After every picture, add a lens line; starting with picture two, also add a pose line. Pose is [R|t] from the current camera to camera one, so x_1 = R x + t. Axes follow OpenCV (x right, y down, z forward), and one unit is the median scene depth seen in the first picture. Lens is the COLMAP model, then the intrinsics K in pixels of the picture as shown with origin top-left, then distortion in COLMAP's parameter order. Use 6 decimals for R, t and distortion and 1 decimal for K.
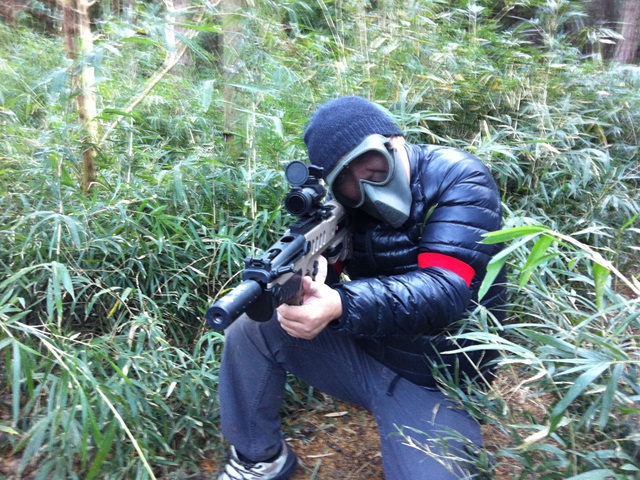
lens RADIAL K [[550.4, 0, 319.1], [0, 550.4, 238.8], [0, 0, 1]] dist [-0.030454, -0.018852]
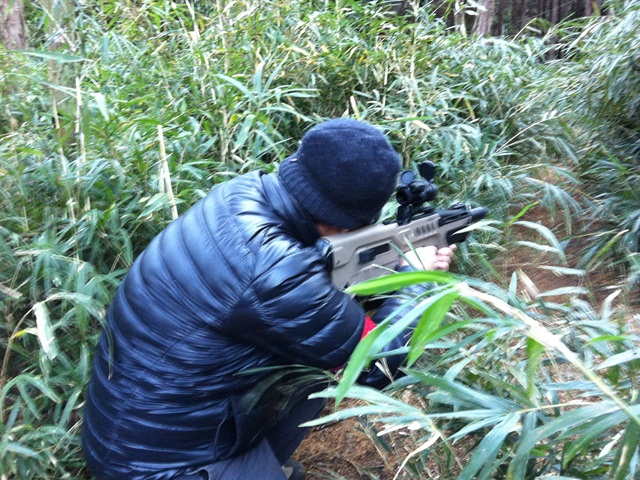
lens RADIAL K [[543.9, 0, 320.1], [0, 543.9, 241.3], [0, 0, 1]] dist [0.010688, -0.010375]
pose [[0.974750, -0.064887, 0.213662, 0.036156], [0.054897, 0.997118, 0.052370, -0.021979], [-0.216445, -0.039318, 0.975503, 0.101889]]
